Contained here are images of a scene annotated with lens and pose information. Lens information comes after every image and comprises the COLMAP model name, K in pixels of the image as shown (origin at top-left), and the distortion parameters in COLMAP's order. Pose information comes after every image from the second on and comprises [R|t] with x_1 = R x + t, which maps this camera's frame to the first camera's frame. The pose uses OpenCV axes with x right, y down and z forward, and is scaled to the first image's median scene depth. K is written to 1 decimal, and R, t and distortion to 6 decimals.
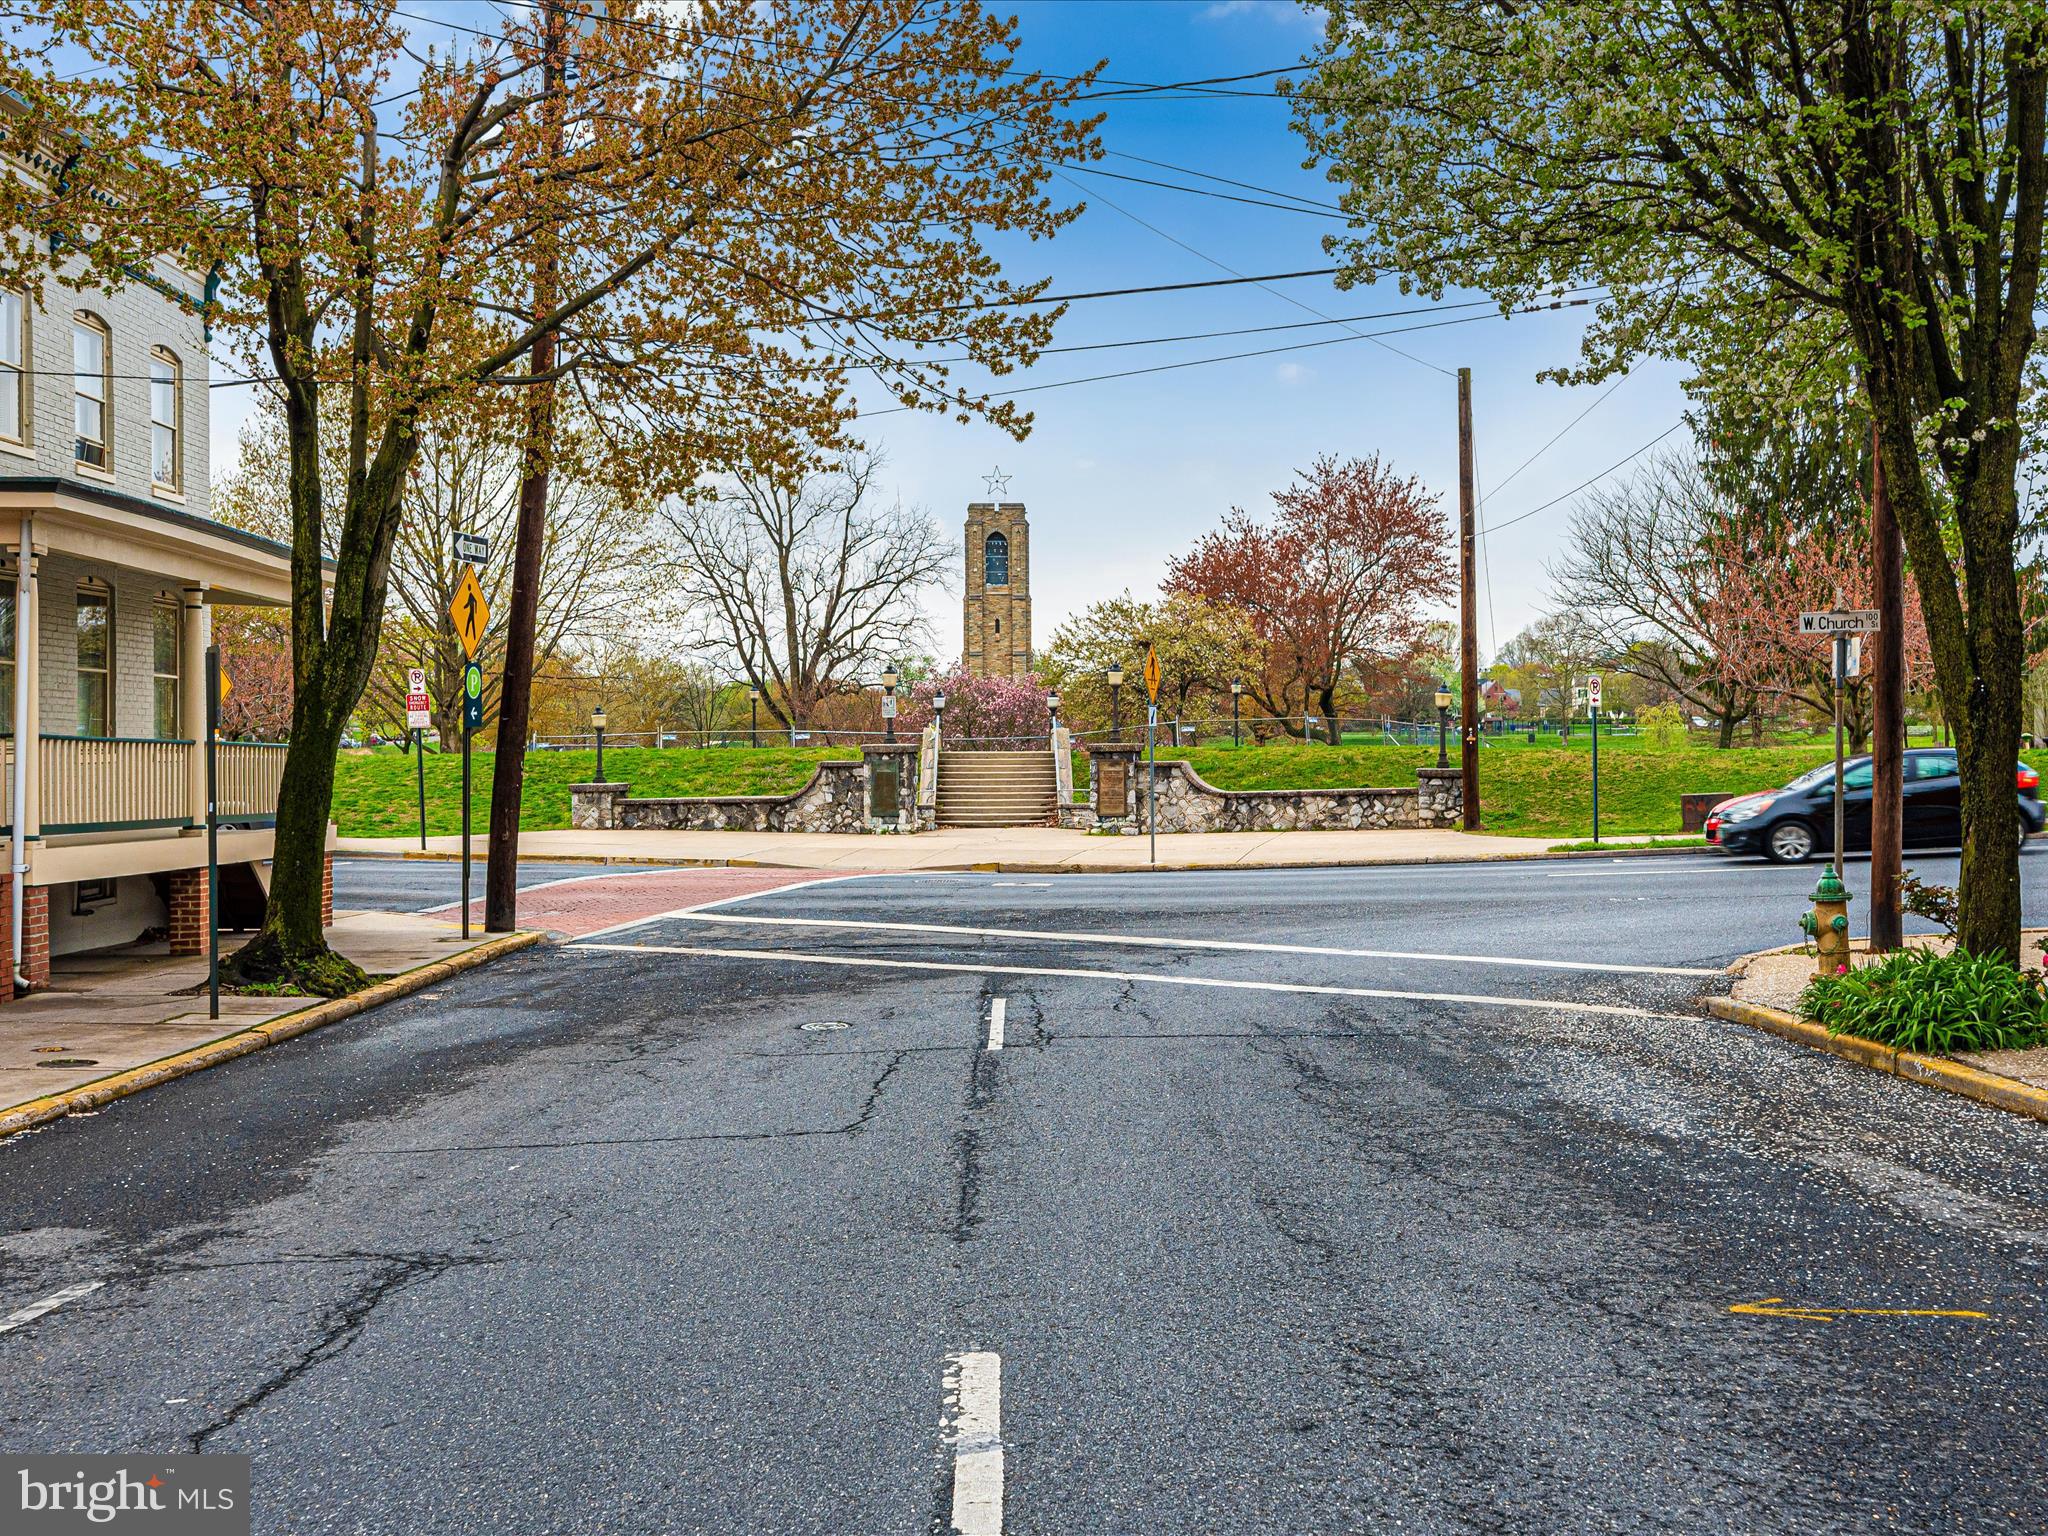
lens RADIAL K [[944.7, 0, 1026.0], [0, 944.7, 773.4], [0, 0, 1]] dist [-0.006054, 0.002820]
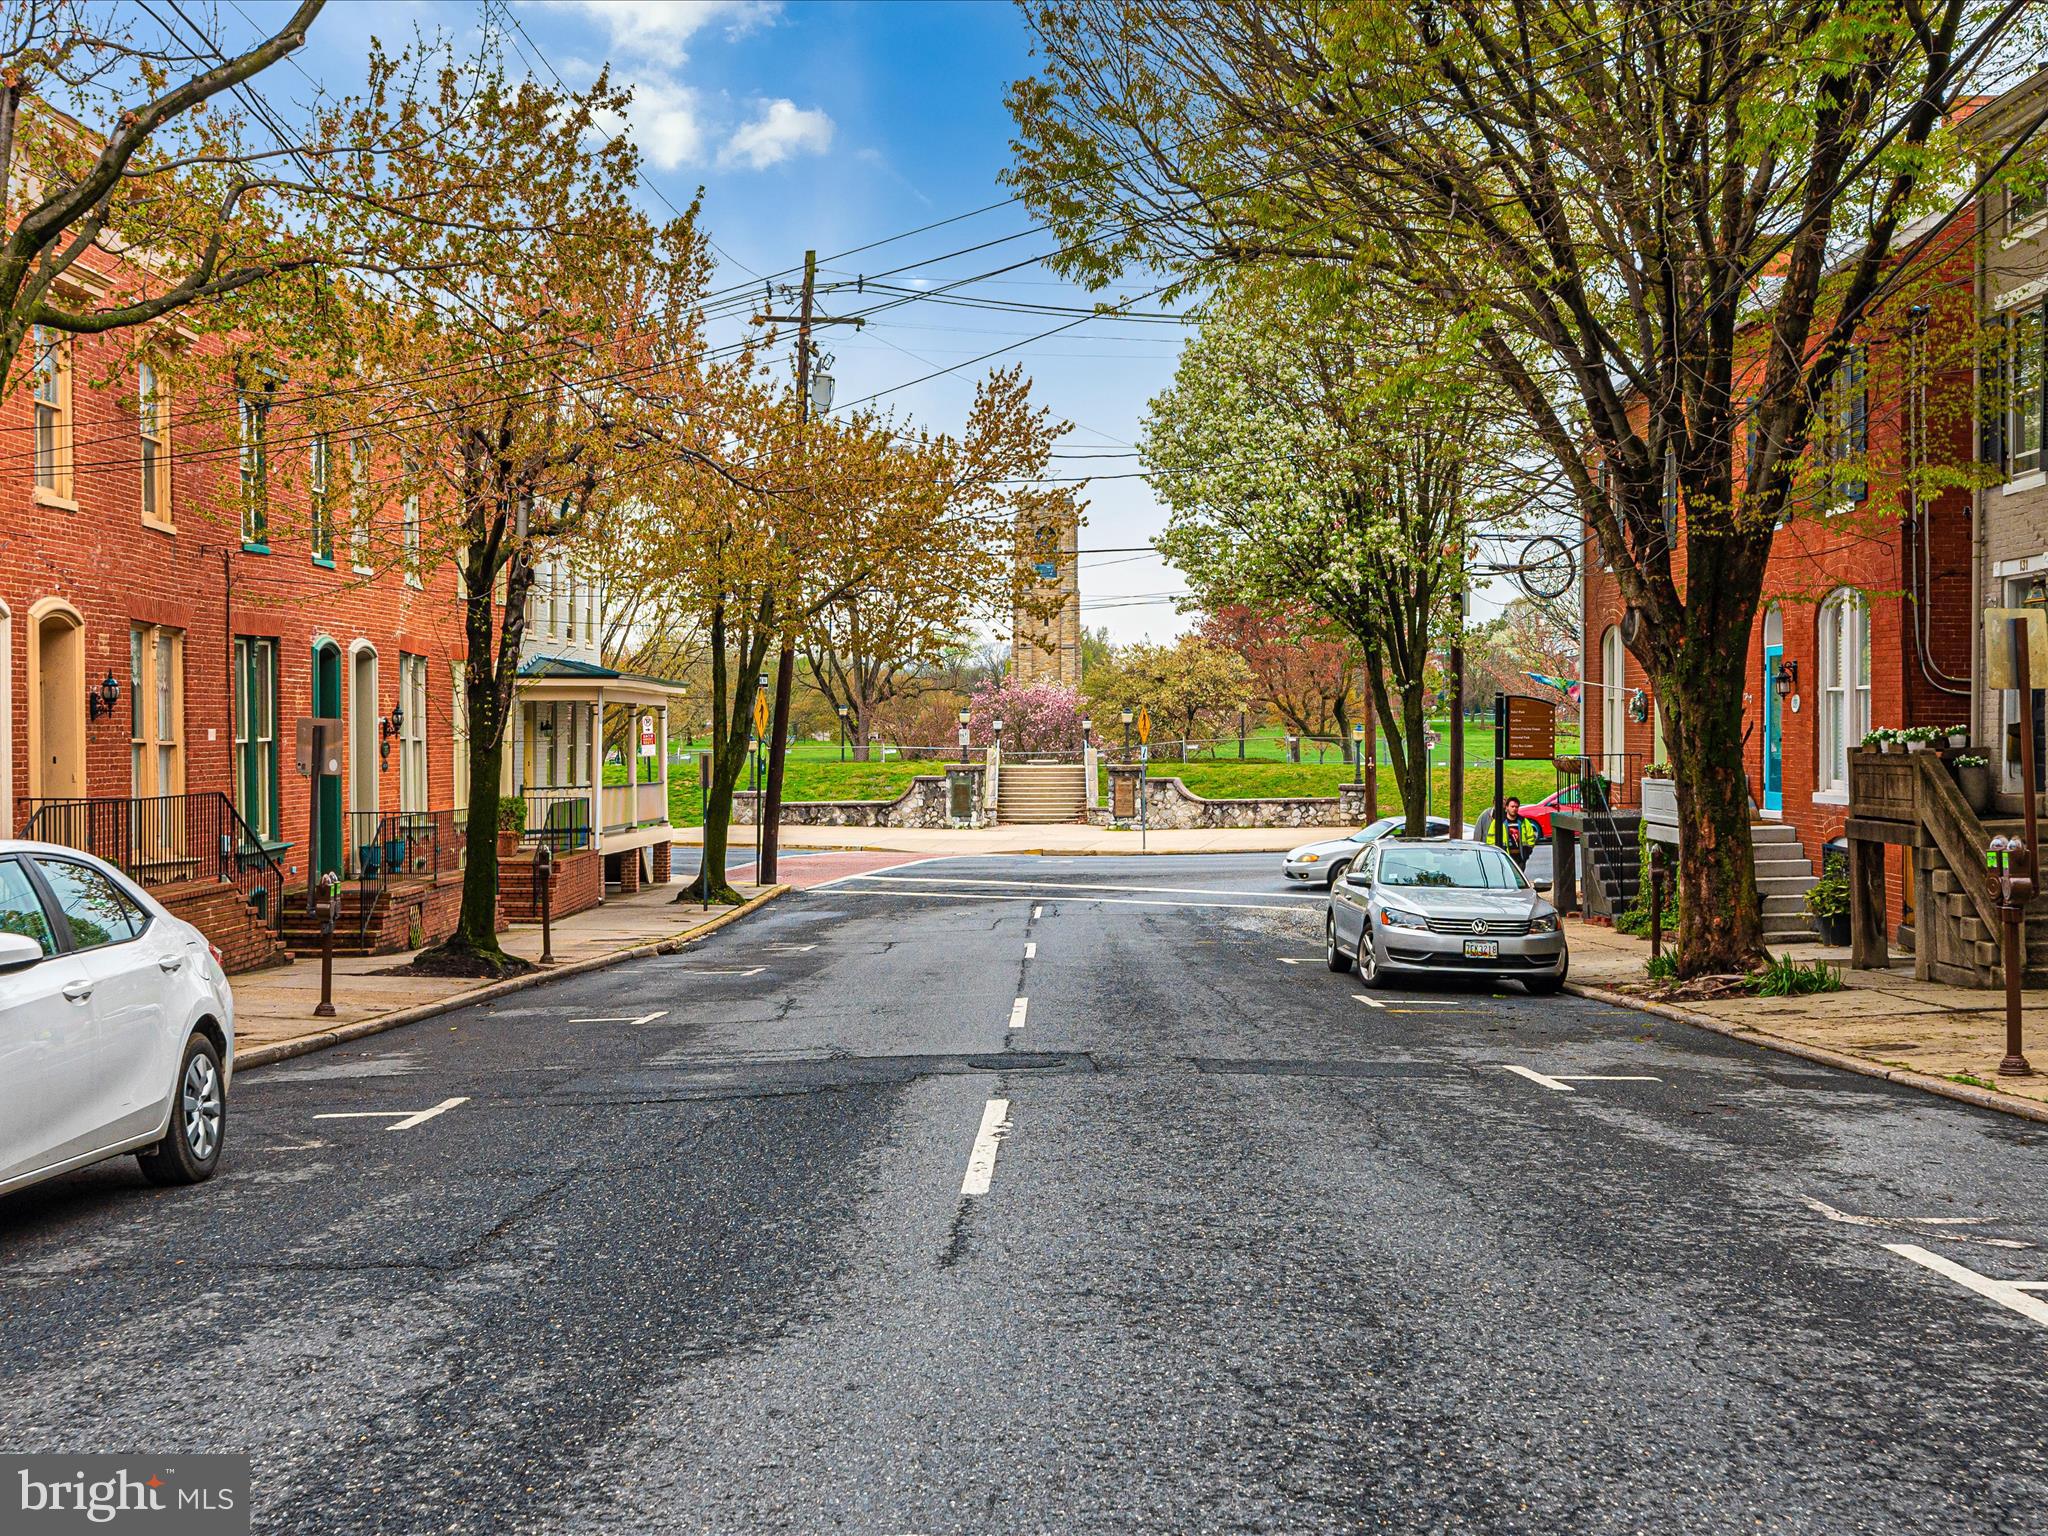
lens RADIAL K [[944.7, 0, 1019.0], [0, 944.7, 772.9], [0, 0, 1]] dist [-0.006054, 0.002820]
pose [[0.998235, -0.000583, -0.059388, 0.018605], [0.001111, 0.999960, 0.008846, -0.032392], [0.059381, -0.008896, 0.998196, -0.404725]]
